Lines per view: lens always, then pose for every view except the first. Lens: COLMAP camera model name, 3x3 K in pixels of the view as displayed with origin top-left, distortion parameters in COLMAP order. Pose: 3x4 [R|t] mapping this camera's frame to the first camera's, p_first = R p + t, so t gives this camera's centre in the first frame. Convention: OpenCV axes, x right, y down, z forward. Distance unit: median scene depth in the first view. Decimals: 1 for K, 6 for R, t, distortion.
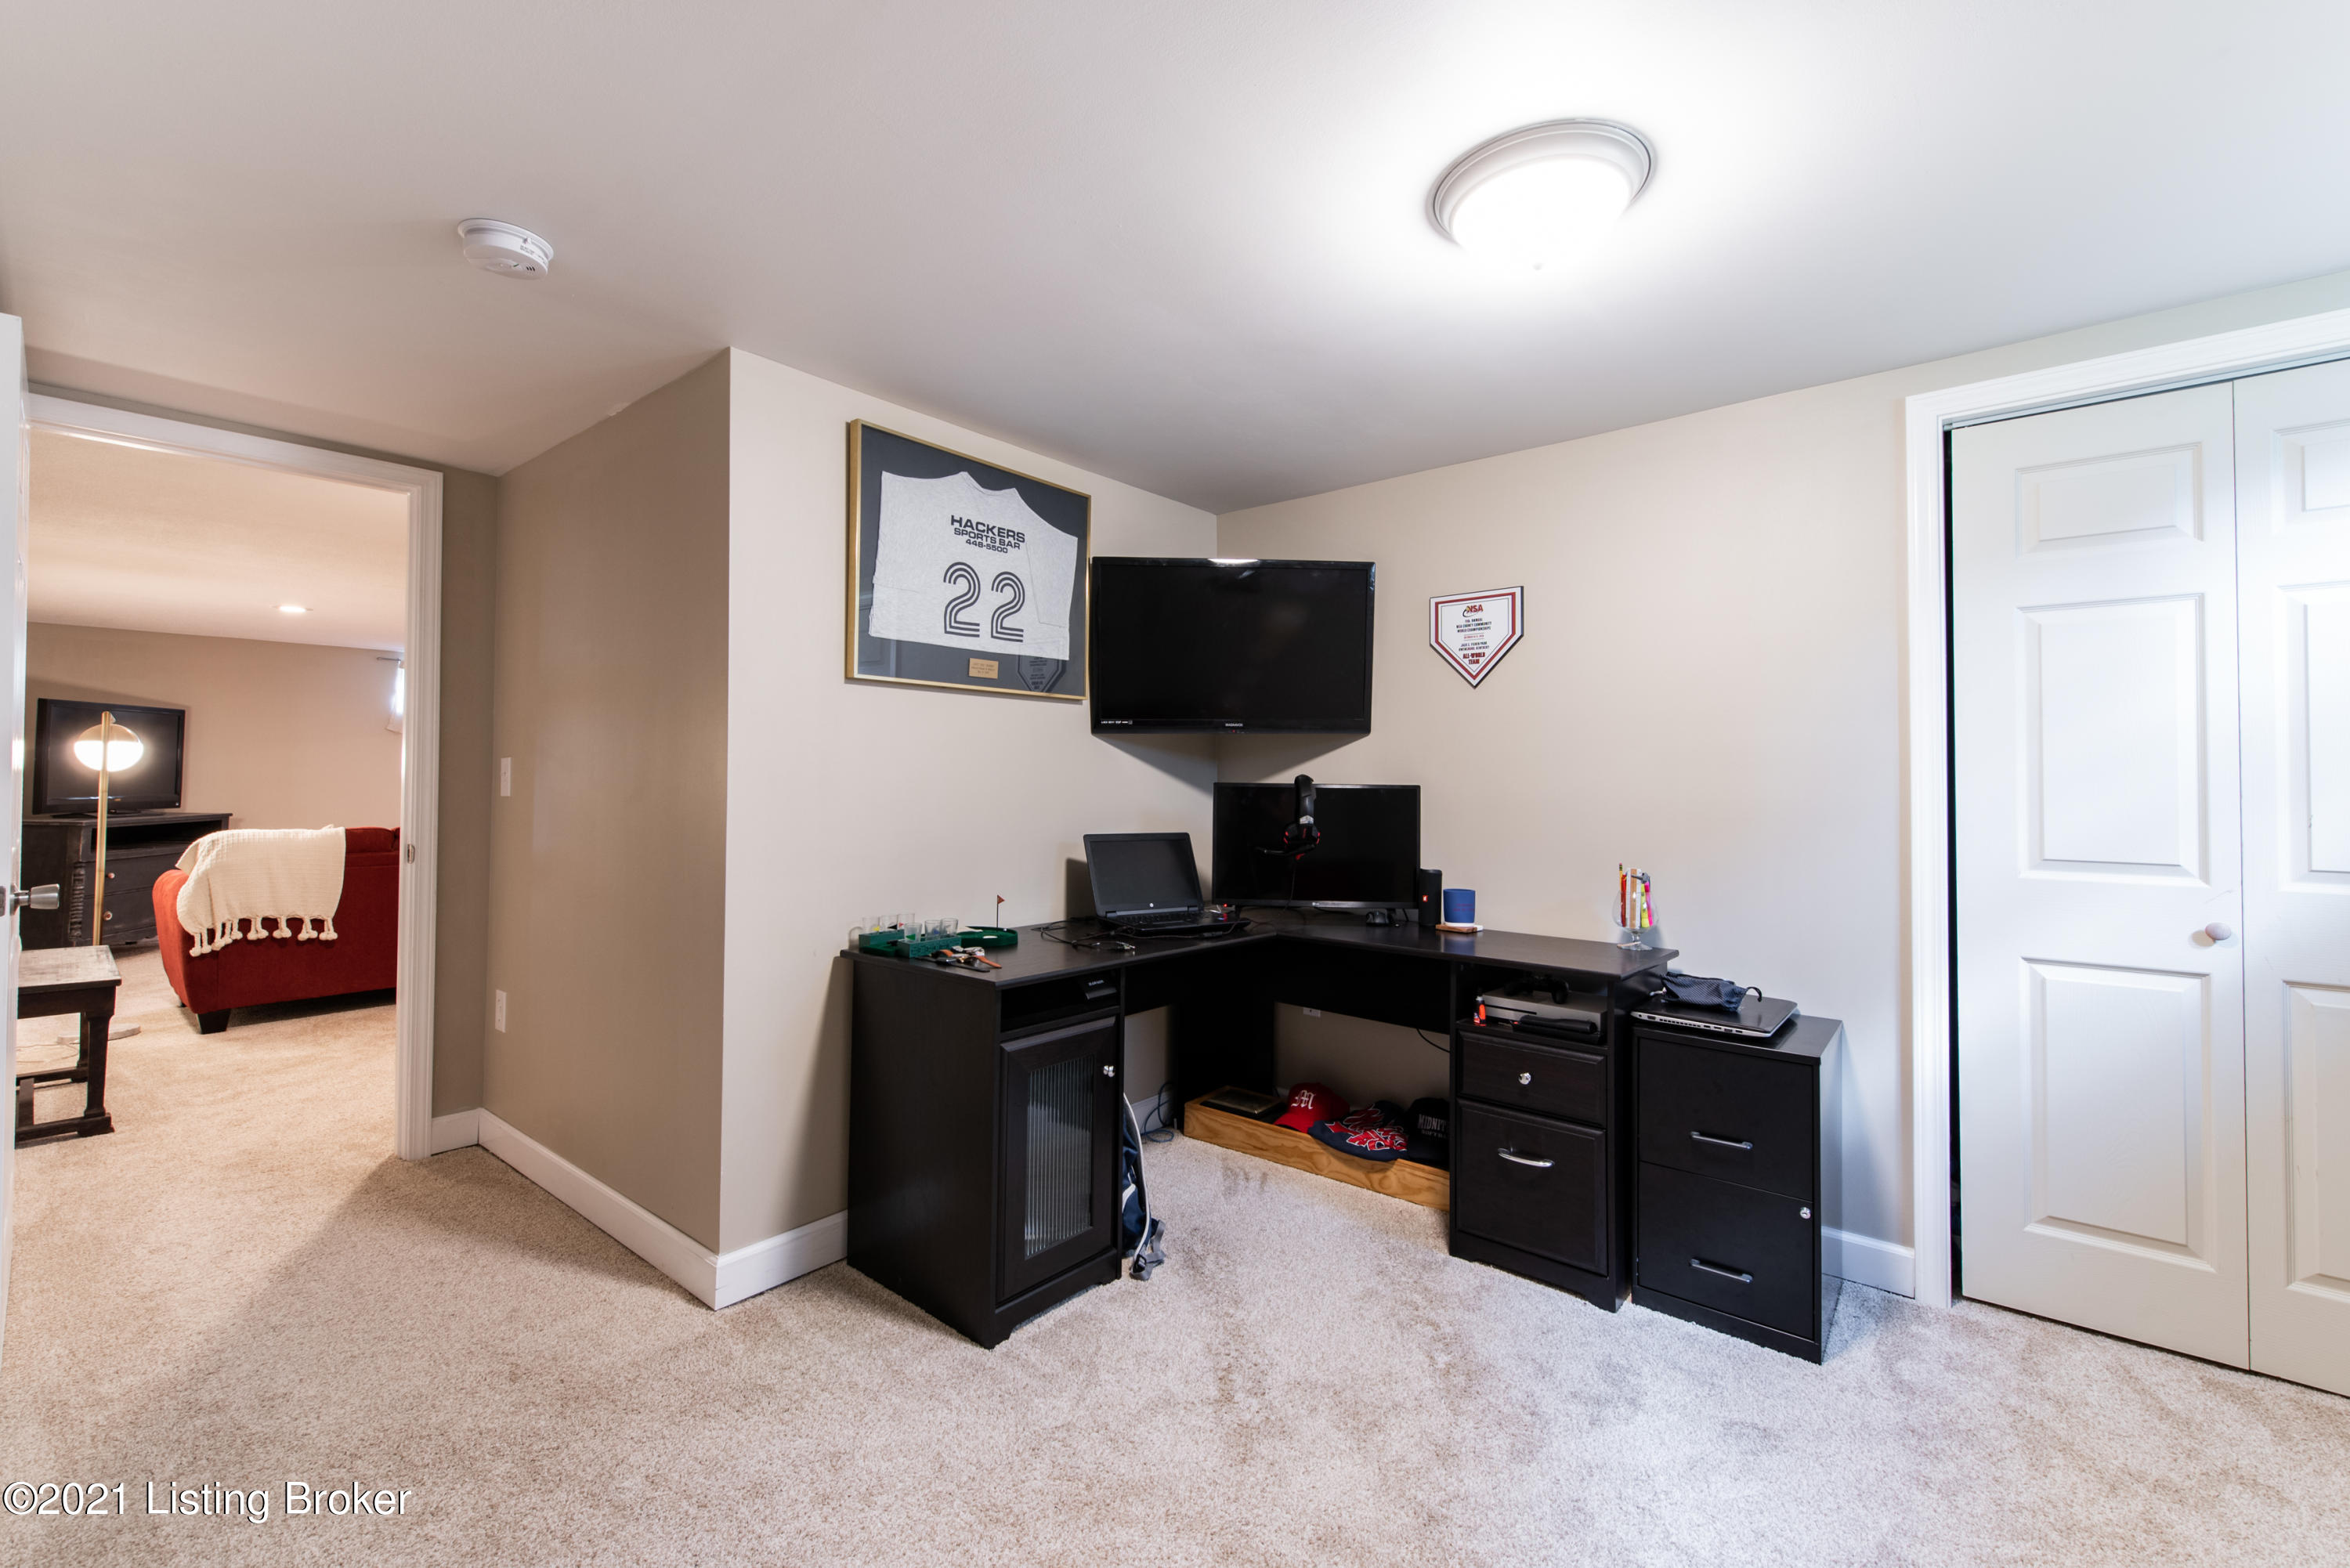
lens RADIAL K [[935.2, 0, 1172.1], [0, 935.2, 770.3], [0, 0, 1]] dist [-0.001497, -0.000505]
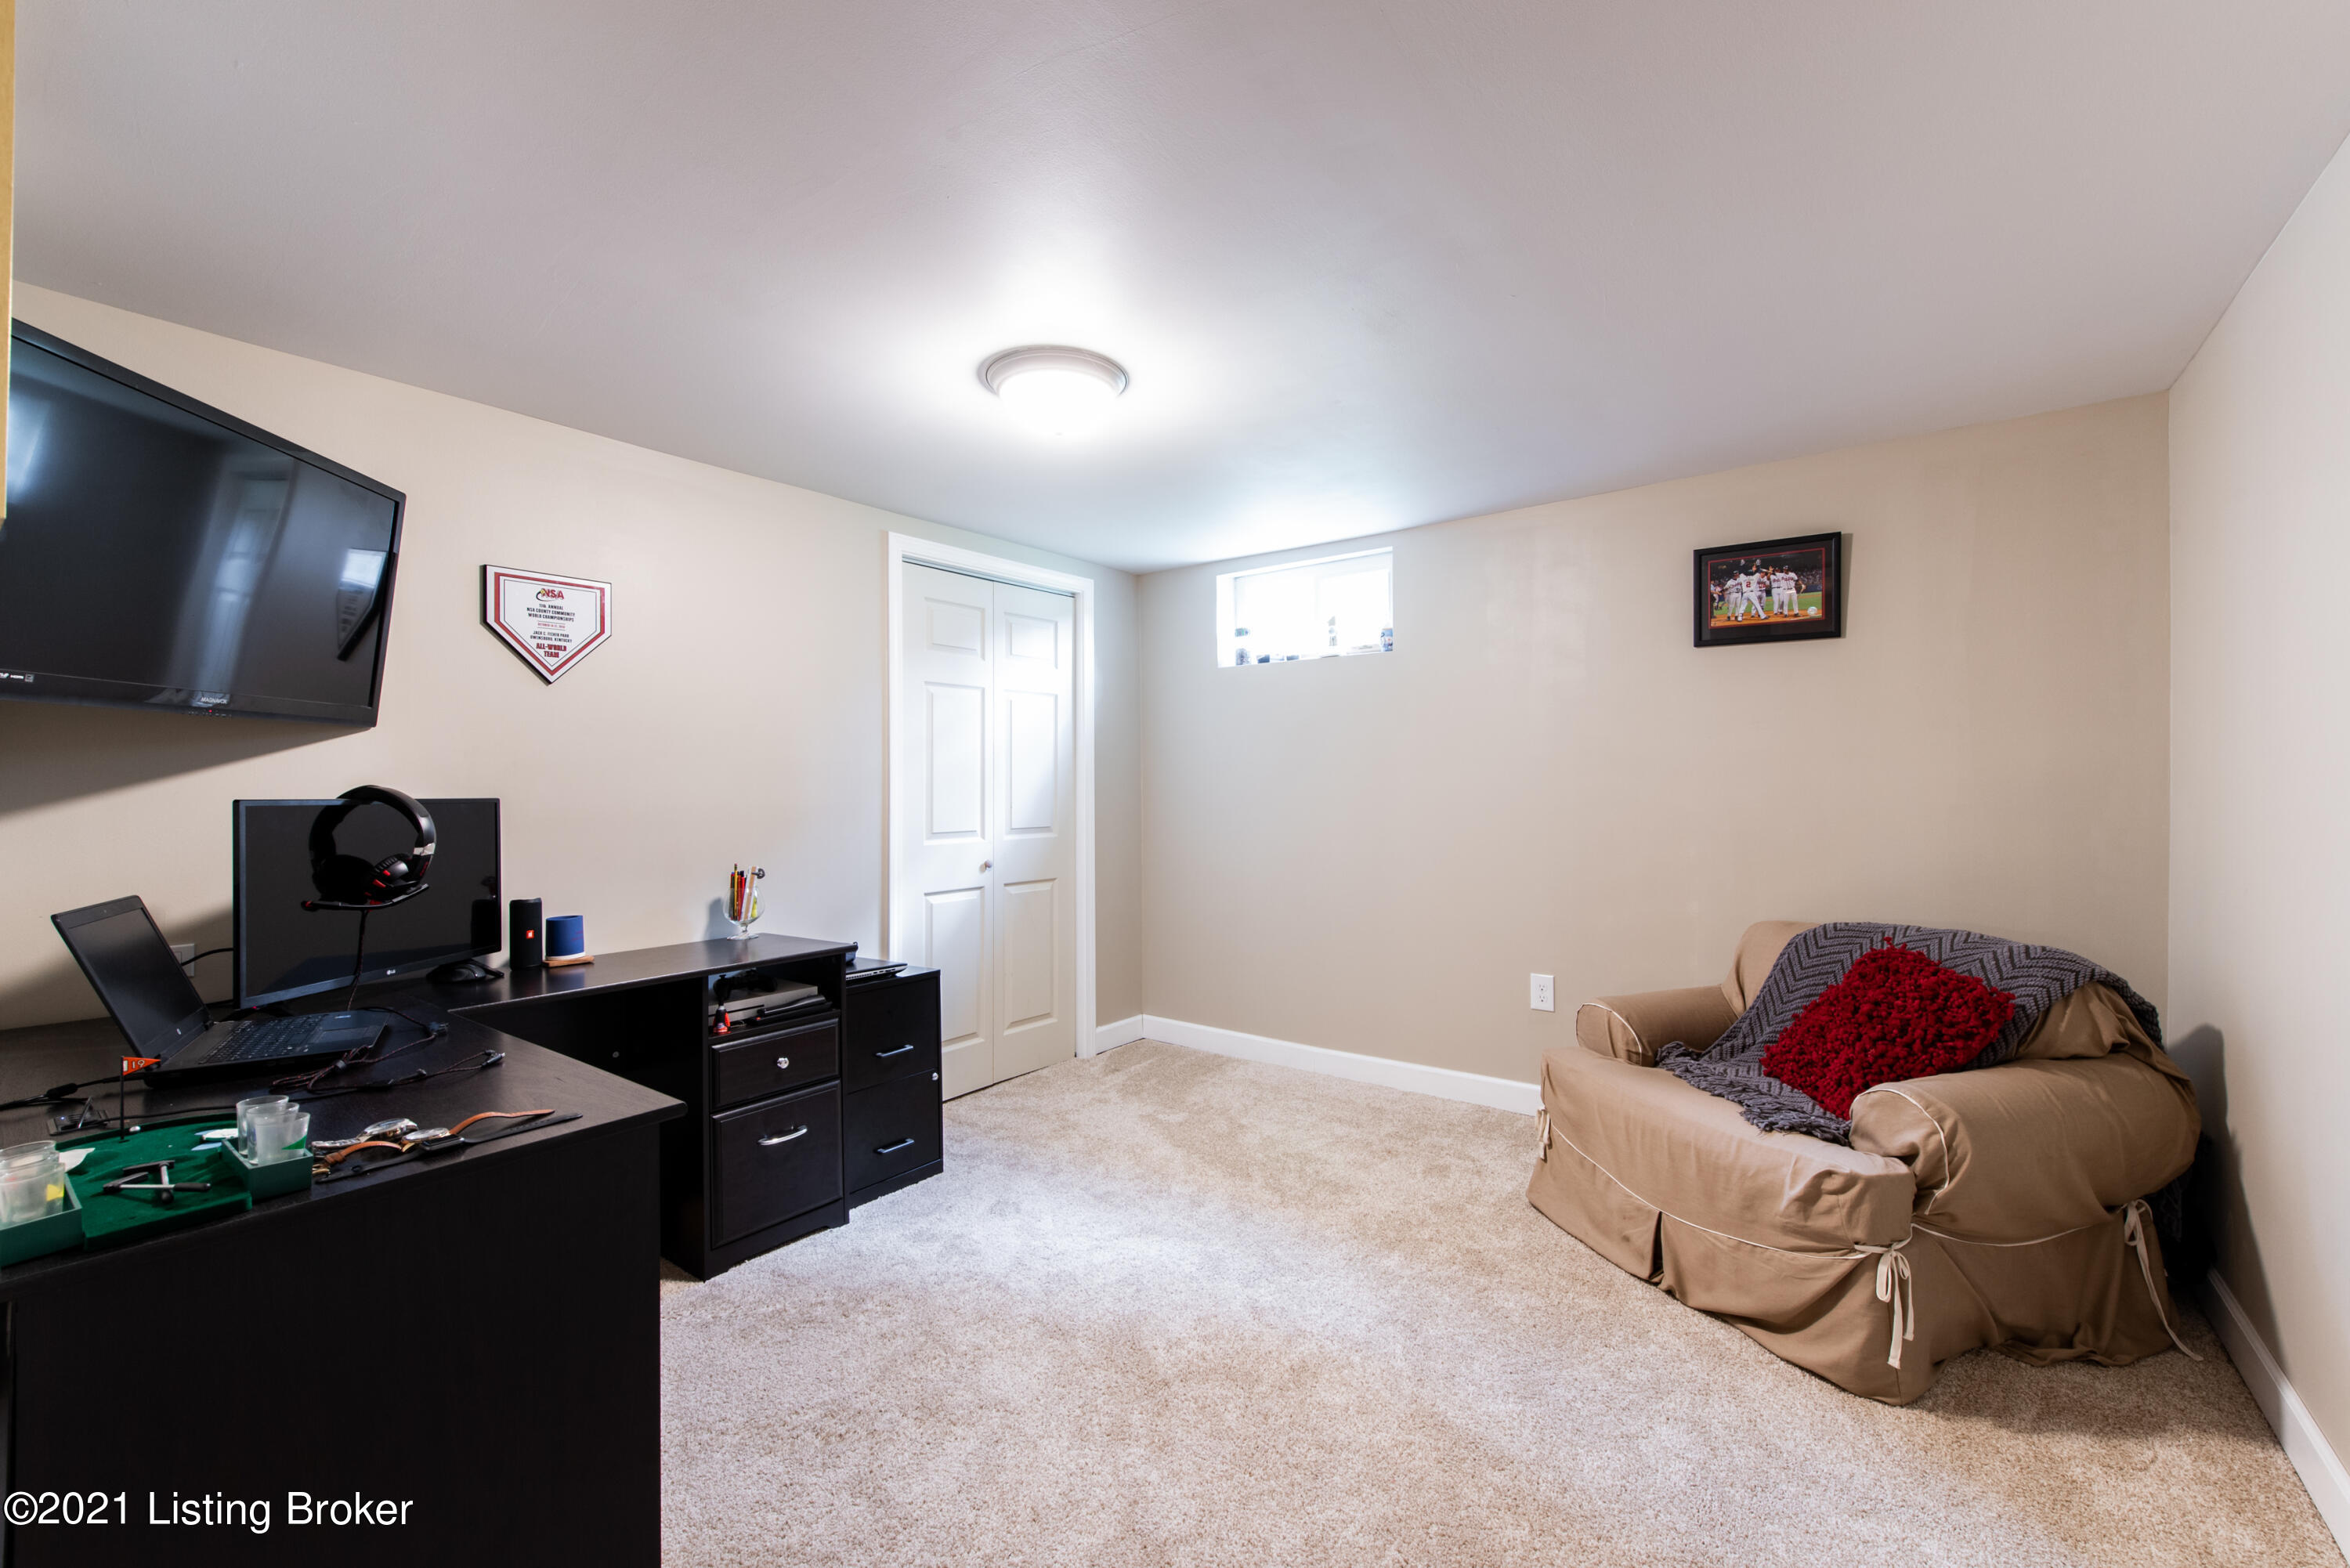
lens RADIAL K [[935.2, 0, 1170.2], [0, 935.2, 783.3], [0, 0, 1]] dist [-0.001497, -0.000505]
pose [[-0.016826, -0.001645, 0.999857, -0.740325], [0.000446, 0.999999, 0.001653, 0.003063], [-0.999858, 0.000473, -0.016825, 0.587276]]
